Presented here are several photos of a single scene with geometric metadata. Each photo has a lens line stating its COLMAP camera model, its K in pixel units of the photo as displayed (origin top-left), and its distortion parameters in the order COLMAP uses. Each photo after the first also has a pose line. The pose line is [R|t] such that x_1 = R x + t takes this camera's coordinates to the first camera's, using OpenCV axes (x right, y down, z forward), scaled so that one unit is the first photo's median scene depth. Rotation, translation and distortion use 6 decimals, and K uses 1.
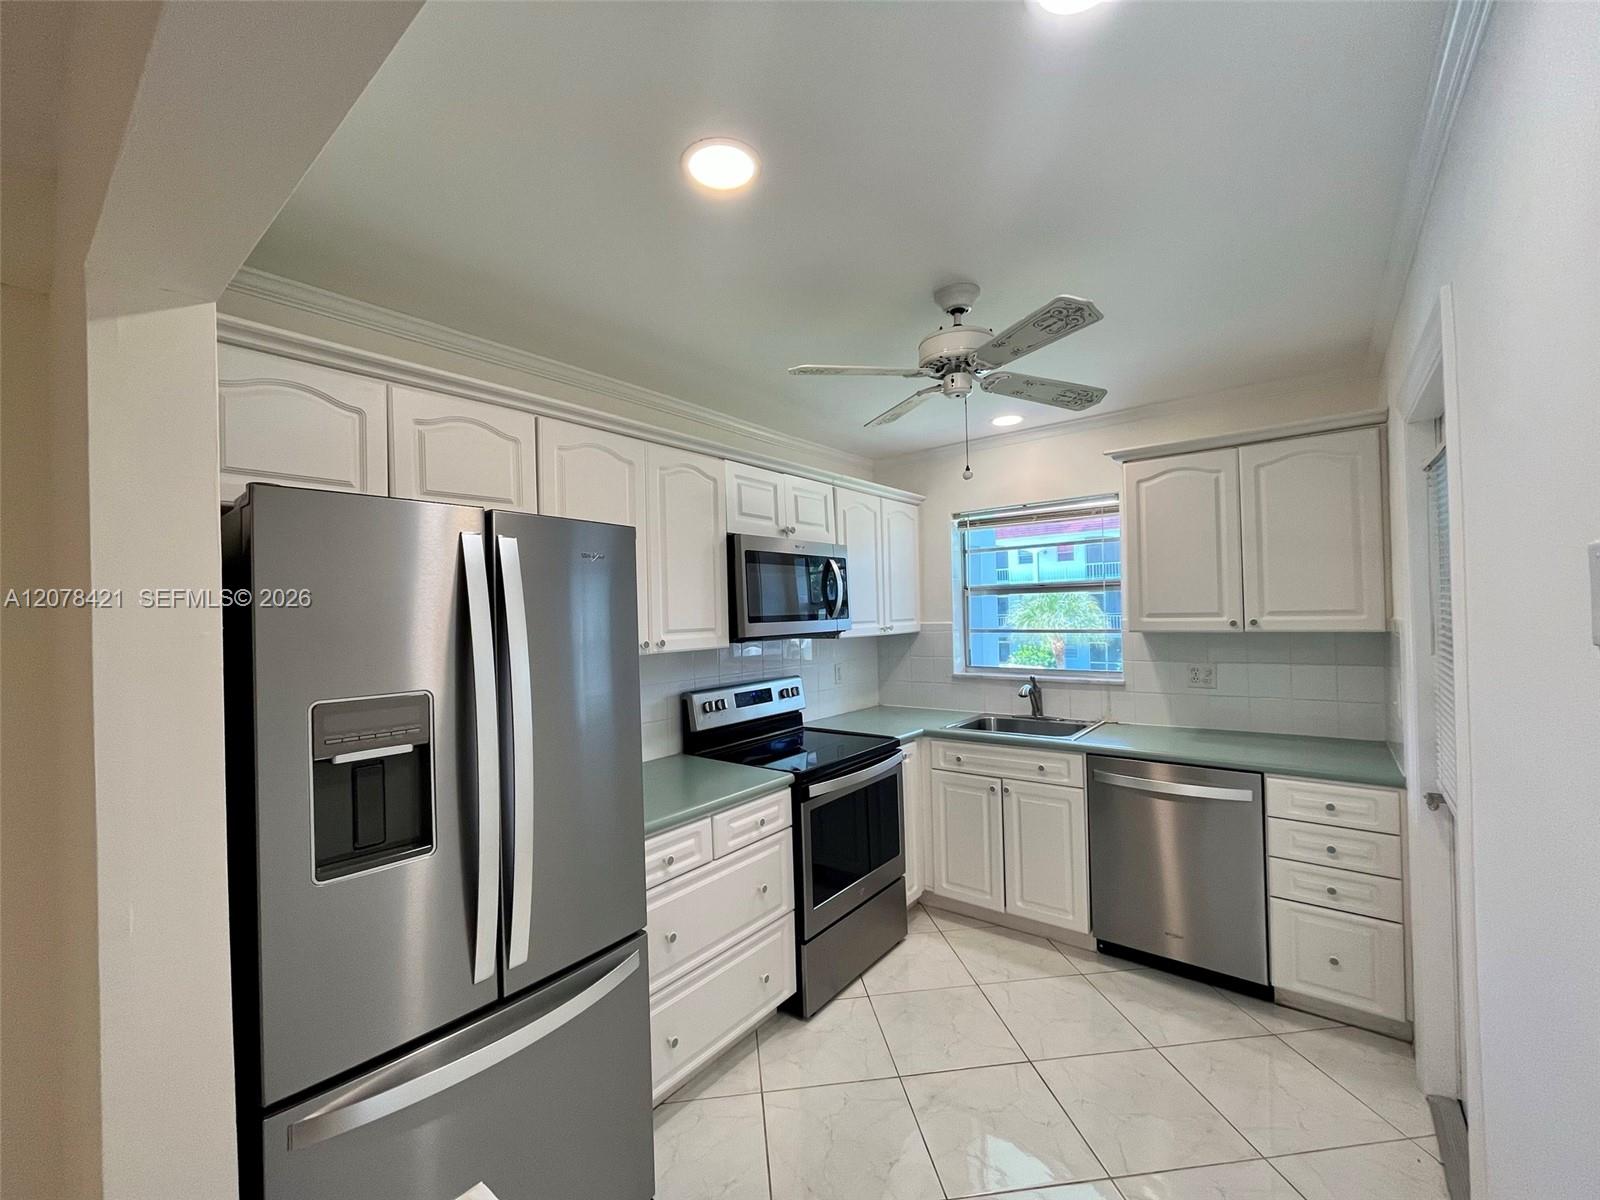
lens RADIAL K [[647.7, 0, 803.7], [0, 647.7, 604.1], [0, 0, 1]] dist [-0.001072, -0.000301]
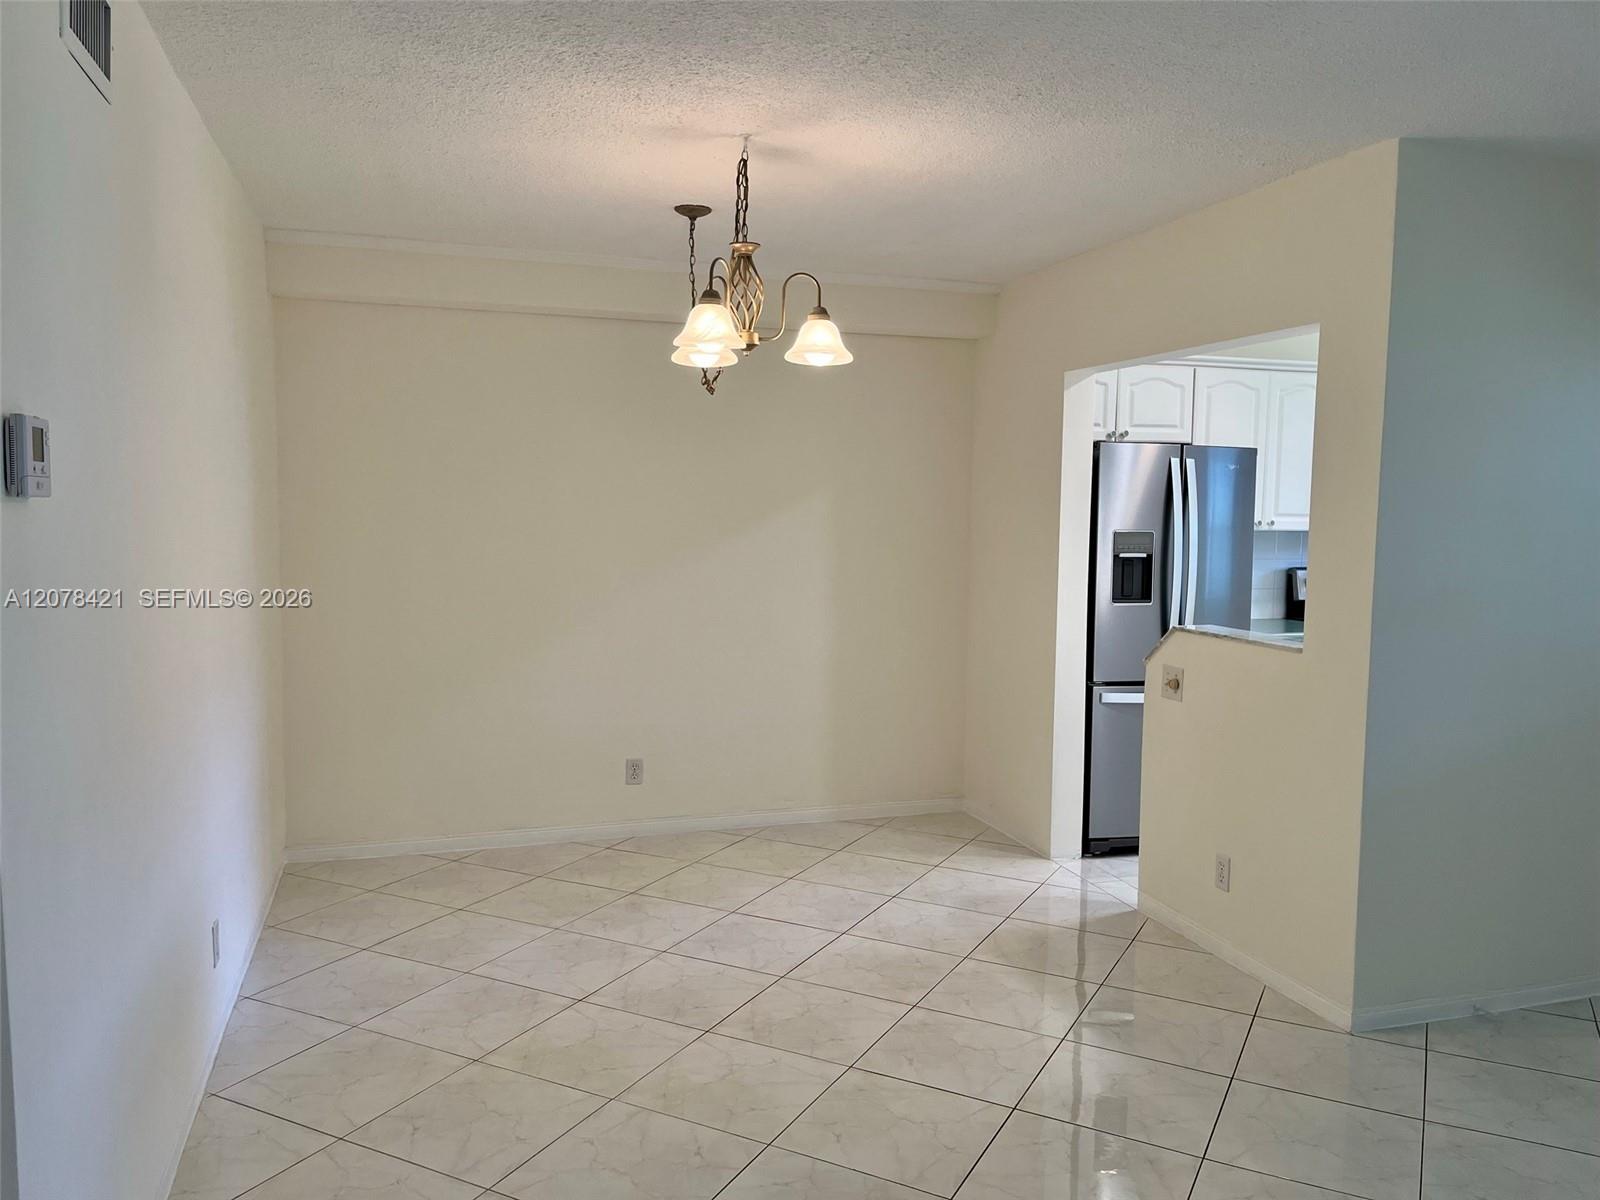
lens RADIAL K [[1214.9, 0, 801.2], [0, 1214.9, 596.4], [0, 0, 1]] dist [0.049148, -0.036456]
pose [[0.821264, 0.081347, -0.564720, 0.386532], [-0.031643, 0.994754, 0.097275, -0.005005], [0.569671, -0.062019, 0.819530, -1.500923]]
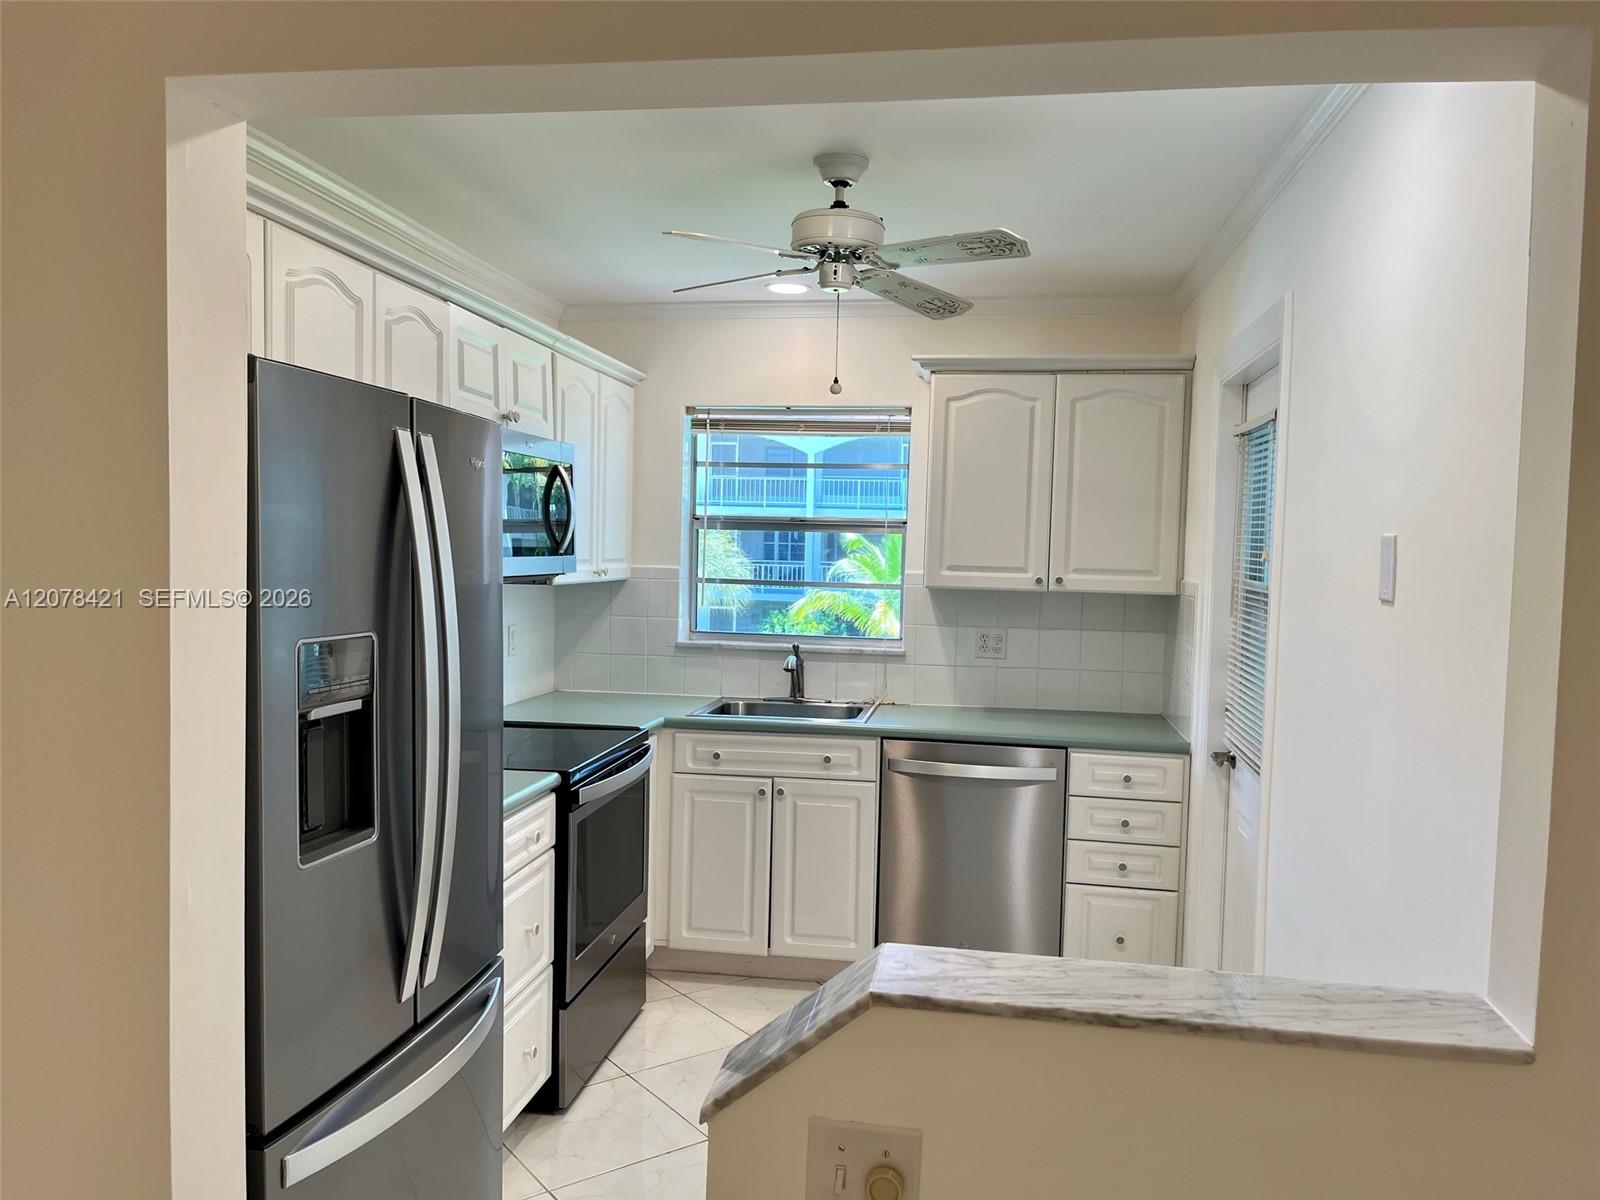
lens RADIAL K [[1214.9, 0, 795.0], [0, 1214.9, 599.0], [0, 0, 1]] dist [0.049148, -0.036456]
pose [[0.871925, 0.025032, 0.489000, -0.414874], [-0.052458, 0.997720, 0.042464, 0.002341], [-0.486822, -0.062678, 0.871250, -0.253803]]
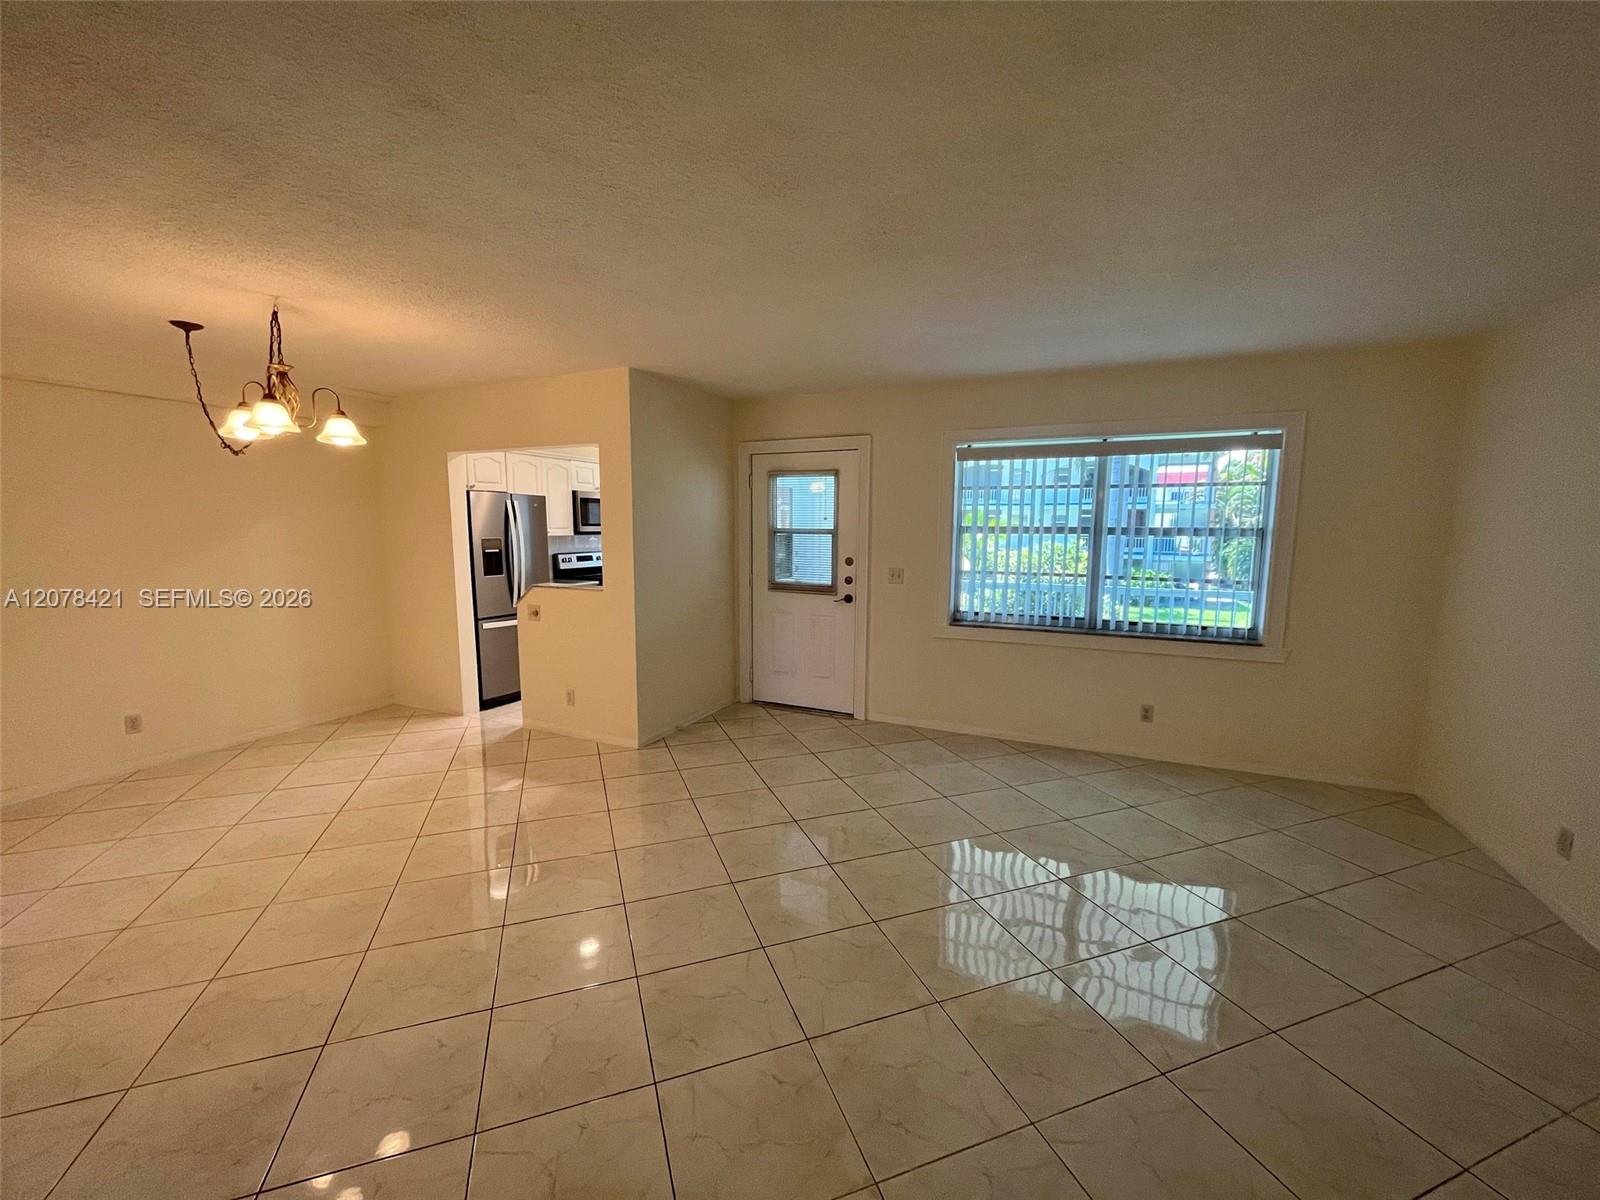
lens RADIAL K [[647.7, 0, 797.8], [0, 647.7, 597.5], [0, 0, 1]] dist [-0.001072, -0.000301]
pose [[0.974186, 0.004624, 0.225701, 0.176257], [-0.031023, 0.993046, 0.113562, -0.010526], [-0.223606, -0.117633, 0.967555, -1.755832]]
